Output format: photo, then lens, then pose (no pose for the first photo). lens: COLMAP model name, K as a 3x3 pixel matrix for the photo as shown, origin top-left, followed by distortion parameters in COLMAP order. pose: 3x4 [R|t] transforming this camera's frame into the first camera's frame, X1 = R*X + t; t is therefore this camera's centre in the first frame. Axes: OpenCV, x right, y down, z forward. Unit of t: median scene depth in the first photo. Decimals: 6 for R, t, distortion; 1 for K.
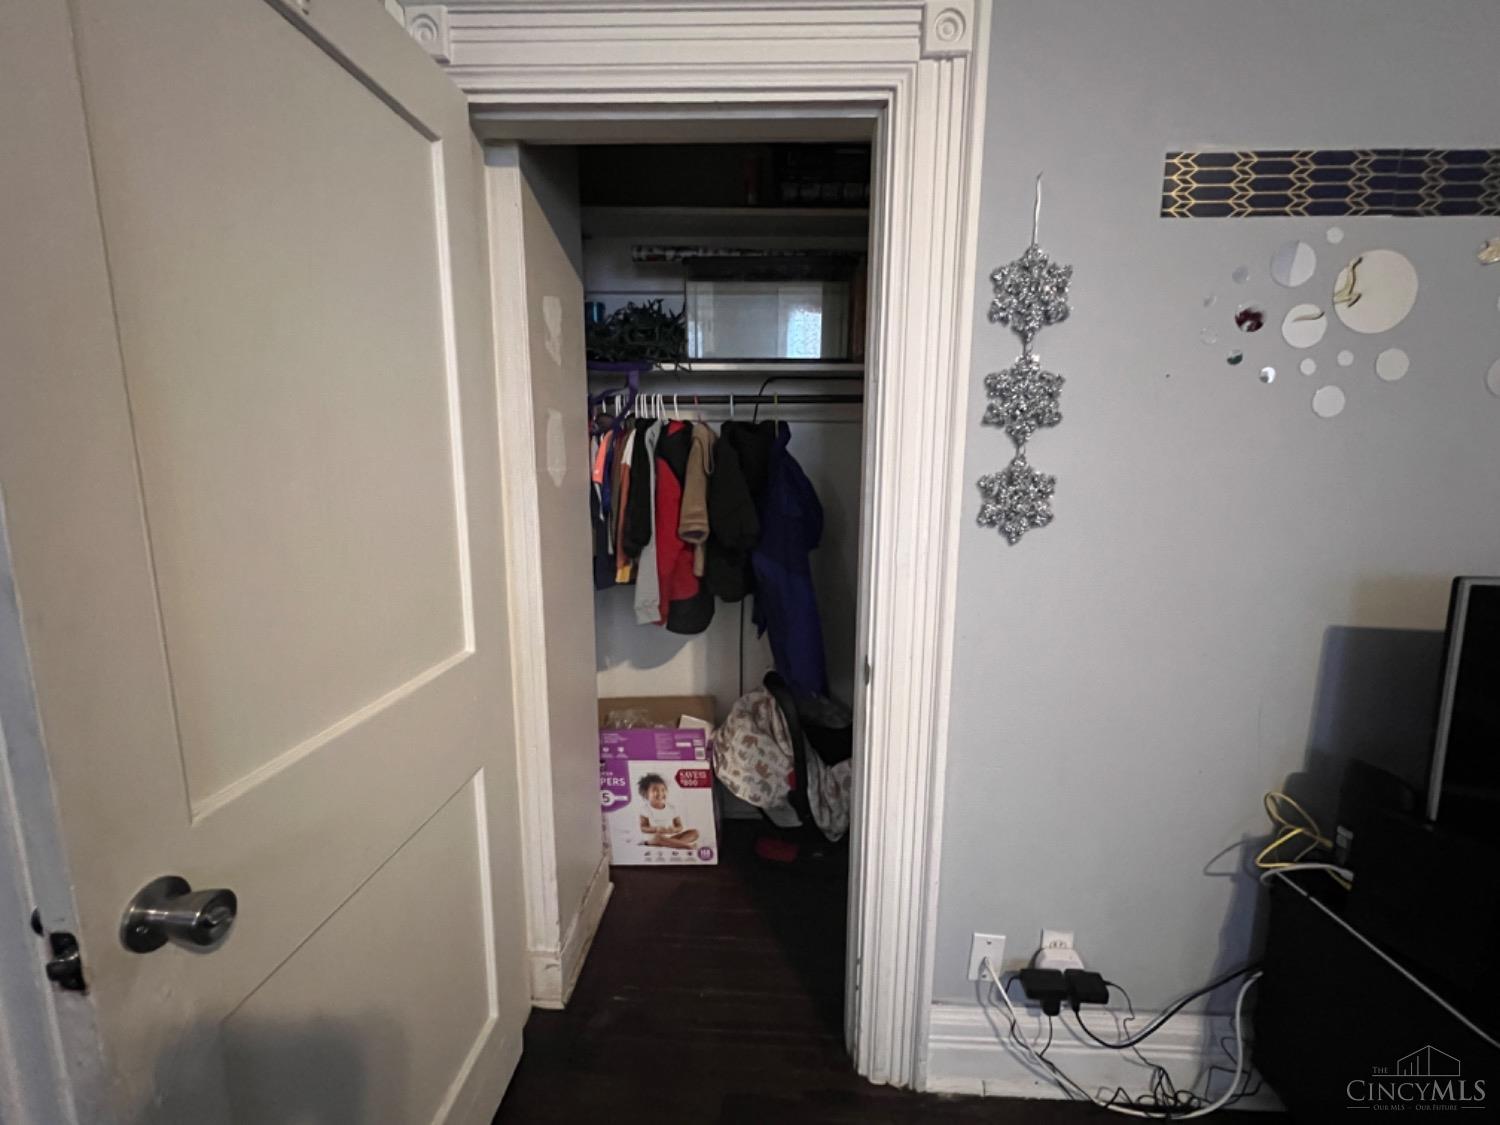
lens RADIAL K [[648.4, 0, 746.6], [0, 648.4, 541.1], [0, 0, 1]] dist [0.000253, 0.000216]
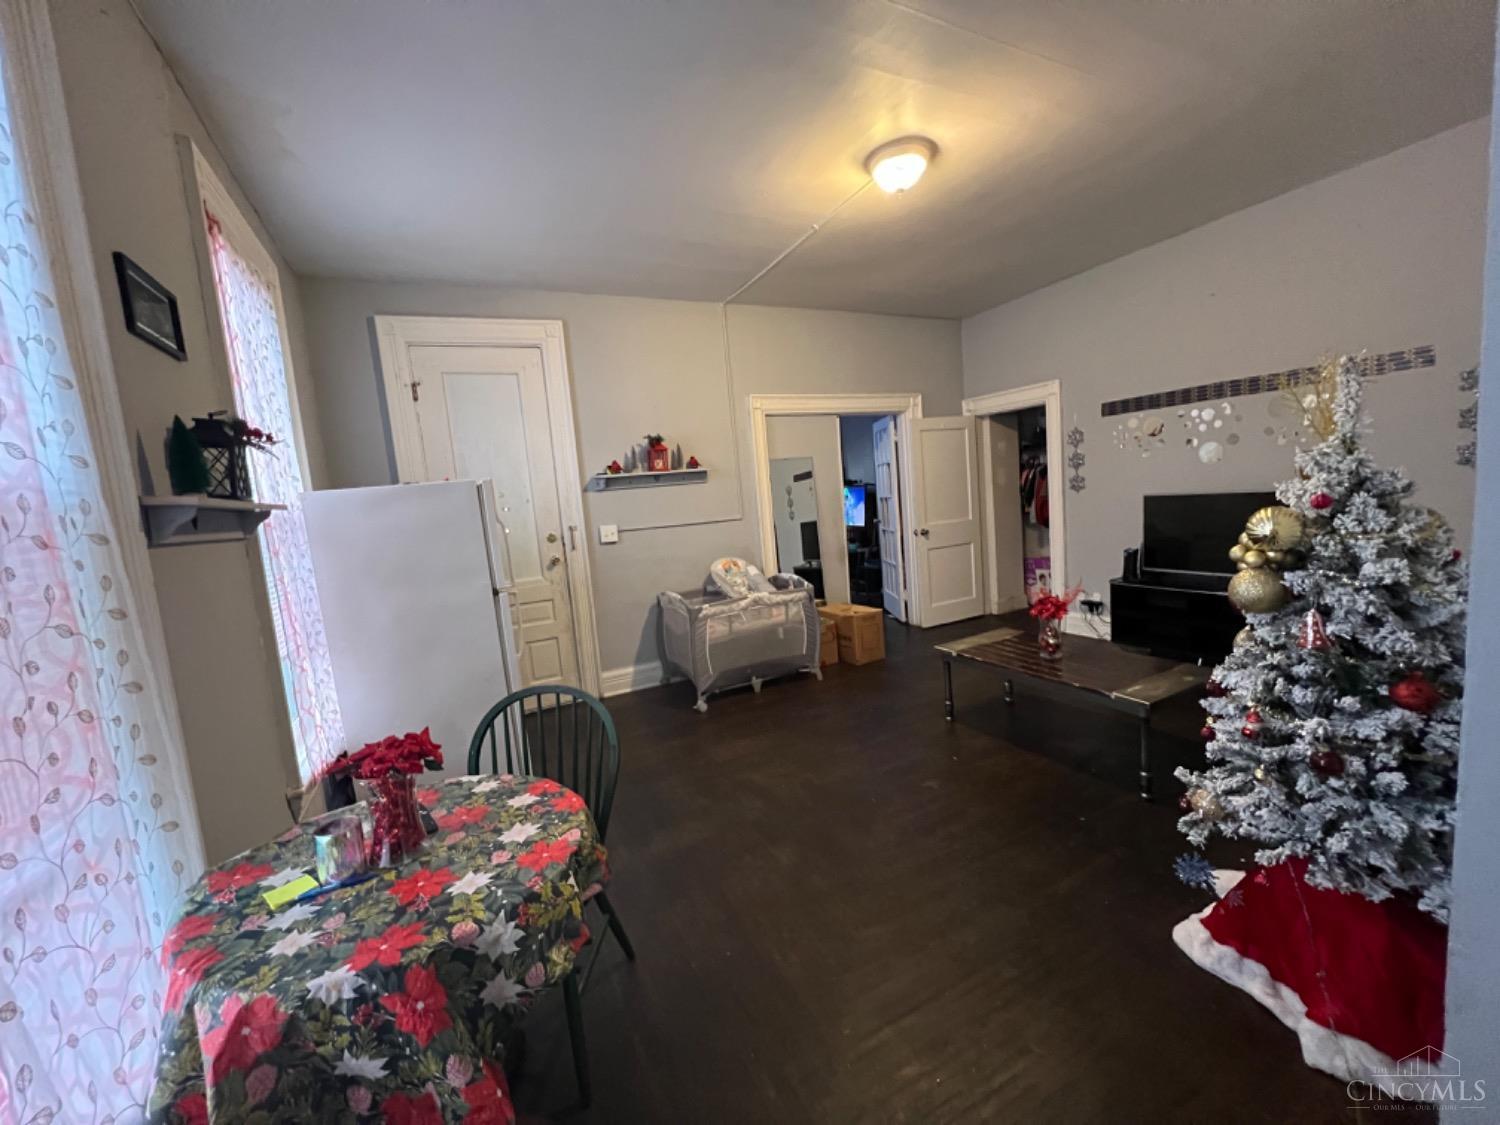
lens RADIAL K [[597.8, 0, 747.8], [0, 597.8, 561.4], [0, 0, 1]] dist [-0.000681, -0.000112]
pose [[0.473965, 0.054497, -0.878855, 2.902490], [-0.057322, 0.997875, 0.030964, 0.463437], [0.878676, 0.035702, 0.476082, -2.820891]]
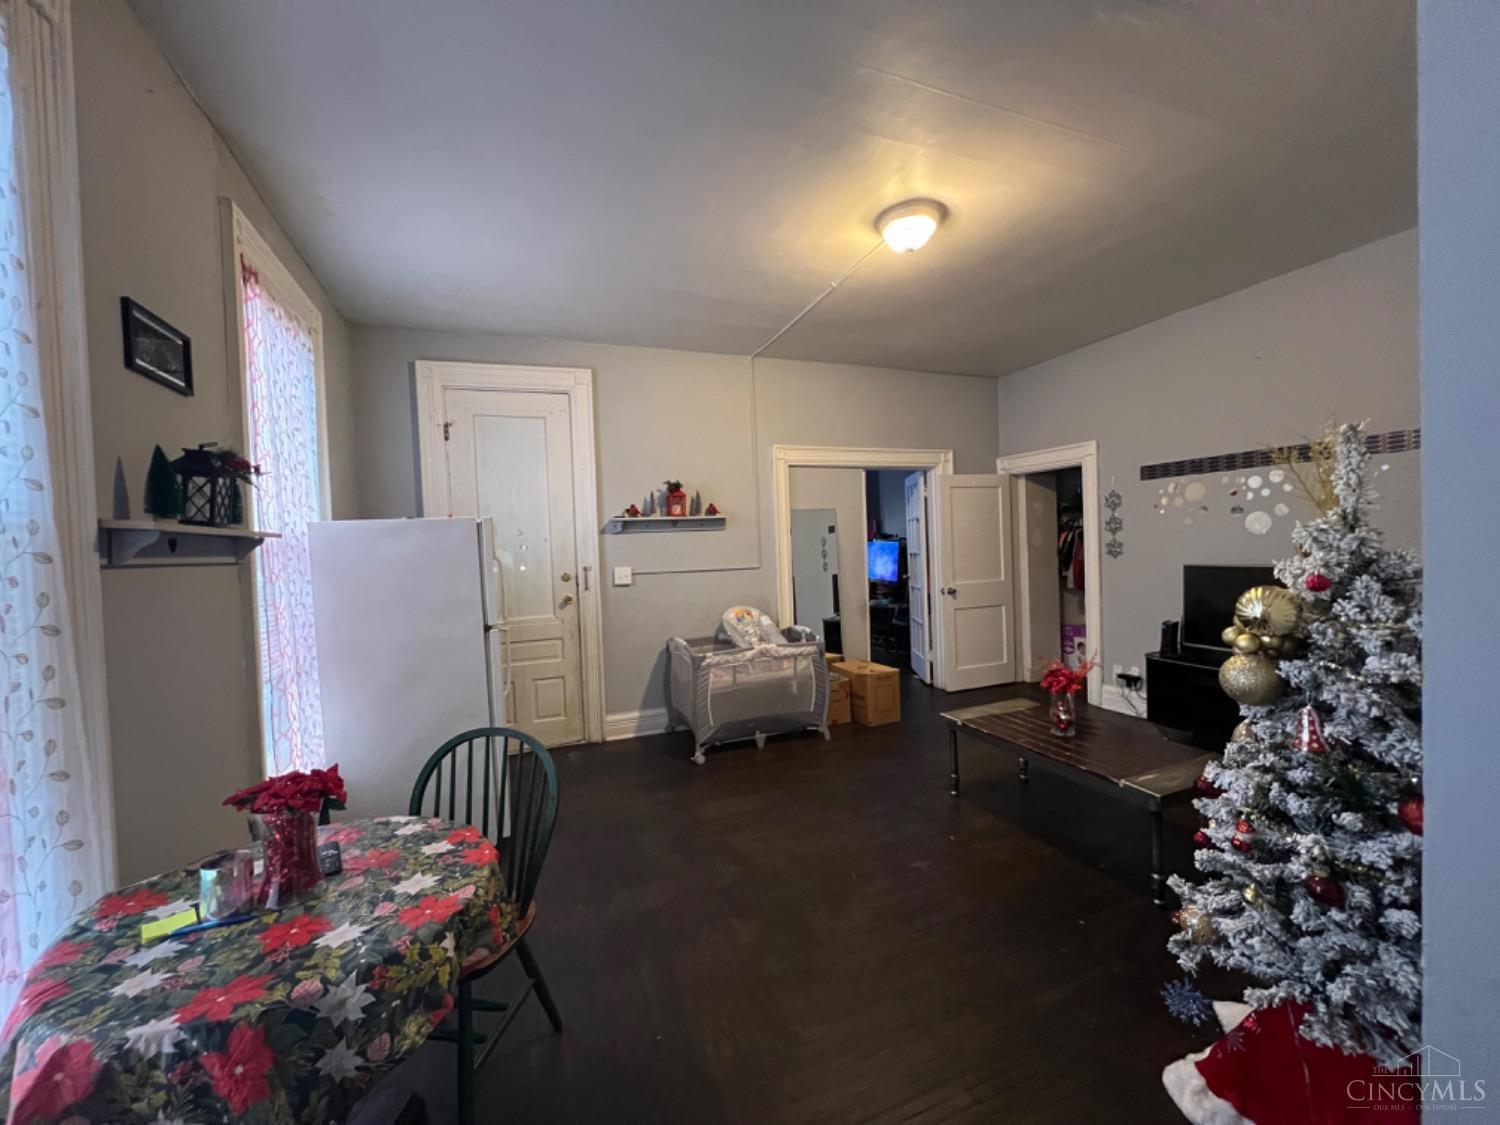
lens RADIAL K [[597.8, 0, 747.8], [0, 597.8, 561.4], [0, 0, 1]] dist [-0.000681, -0.000112]
pose [[0.396497, 0.006700, -0.918012, 2.959622], [-0.110999, 0.992987, -0.040694, 0.433095], [0.911301, 0.118033, 0.394460, -2.601410]]
